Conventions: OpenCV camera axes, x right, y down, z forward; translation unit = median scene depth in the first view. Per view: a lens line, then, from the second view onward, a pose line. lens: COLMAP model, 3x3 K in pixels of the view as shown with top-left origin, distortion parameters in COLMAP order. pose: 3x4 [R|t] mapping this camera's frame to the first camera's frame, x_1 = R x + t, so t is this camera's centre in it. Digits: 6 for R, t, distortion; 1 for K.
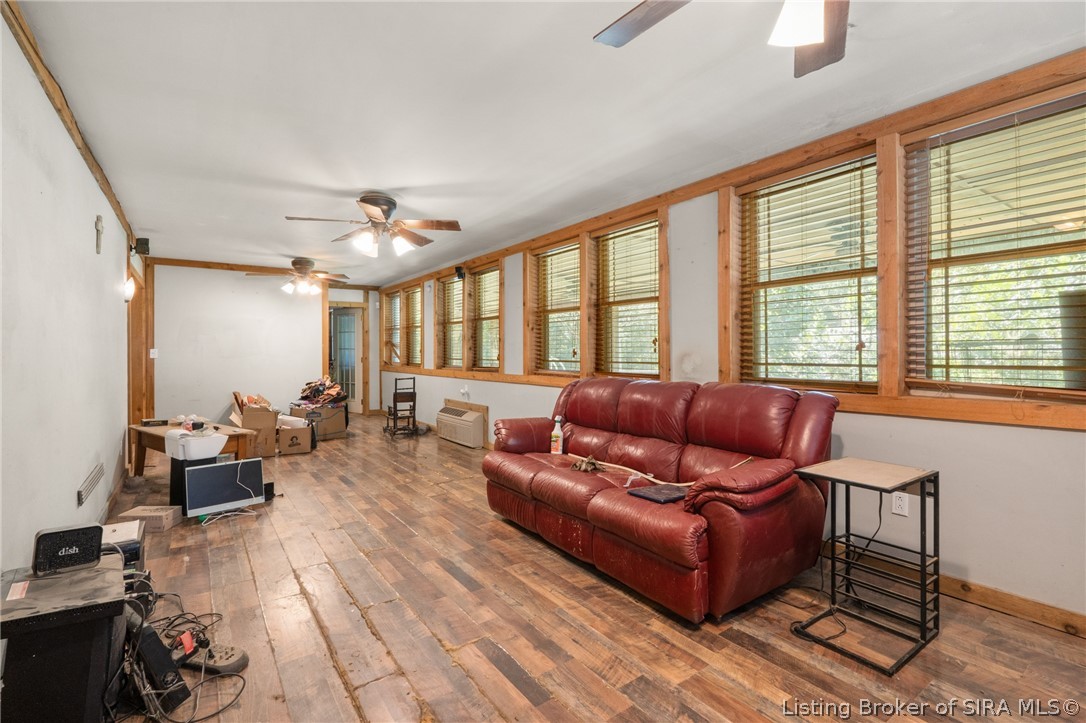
lens RADIAL K [[491.3, 0, 542.7], [0, 491.3, 352.5], [0, 0, 1]] dist [-0.004700, 0.000359]
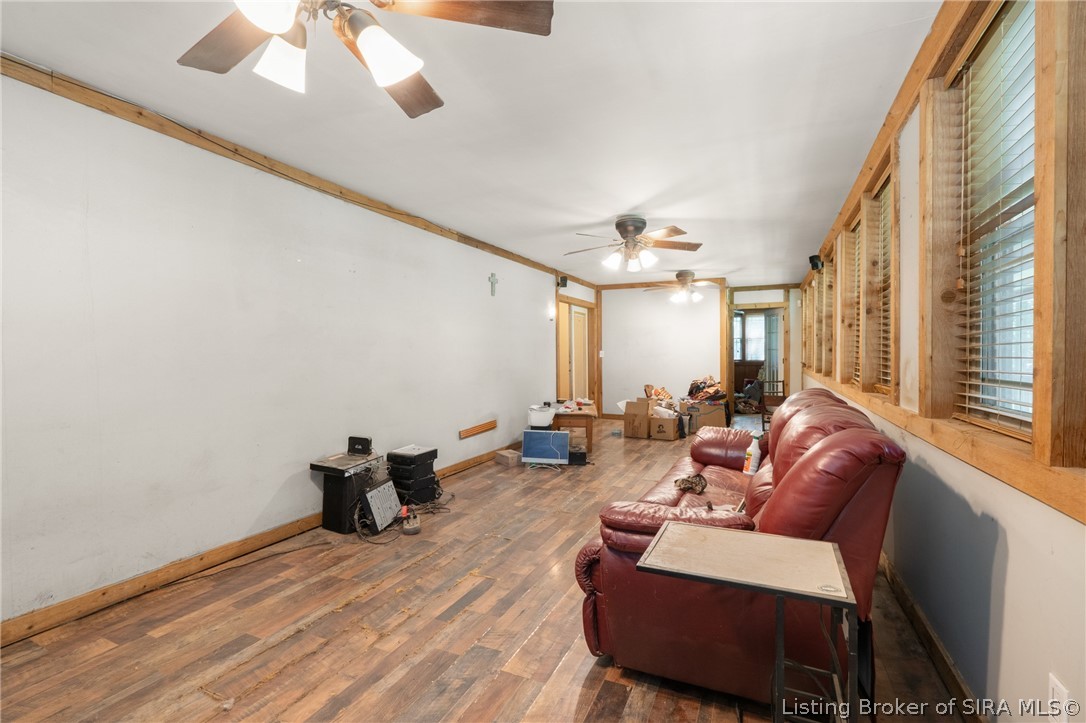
lens RADIAL K [[491.3, 0, 549.4], [0, 491.3, 365.9], [0, 0, 1]] dist [-0.004700, 0.000359]
pose [[0.519396, 0.024790, -0.854174, 0.608762], [0.000245, 0.999575, 0.029158, -0.008877], [0.854533, -0.015354, 0.519170, 0.270602]]
